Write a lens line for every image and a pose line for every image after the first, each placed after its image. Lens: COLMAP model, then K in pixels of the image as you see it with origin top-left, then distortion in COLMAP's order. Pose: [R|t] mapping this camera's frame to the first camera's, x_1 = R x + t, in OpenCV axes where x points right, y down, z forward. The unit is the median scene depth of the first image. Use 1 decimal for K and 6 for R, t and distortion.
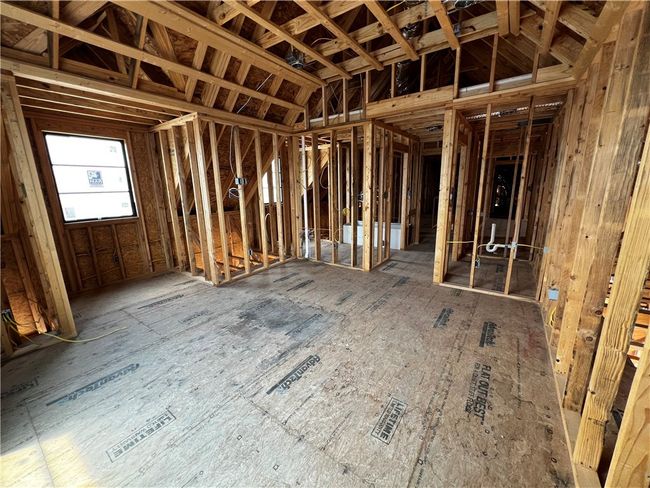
lens RADIAL K [[261.4, 0, 324.3], [0, 261.4, 242.6], [0, 0, 1]] dist [0.001047, -0.000012]
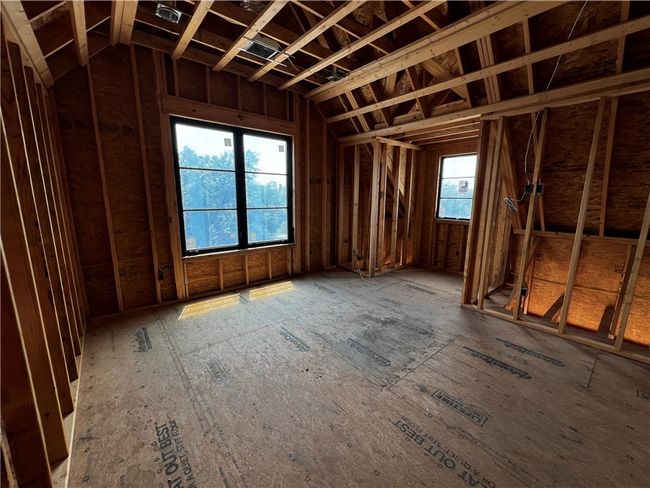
lens RADIAL K [[261.4, 0, 323.0], [0, 261.4, 242.8], [0, 0, 1]] dist [0.001047, -0.000012]
pose [[-0.253874, 0.190033, -0.948386, 0.621624], [-0.208212, 0.946785, 0.245449, -0.186167], [0.944561, 0.259778, -0.200797, 0.798283]]
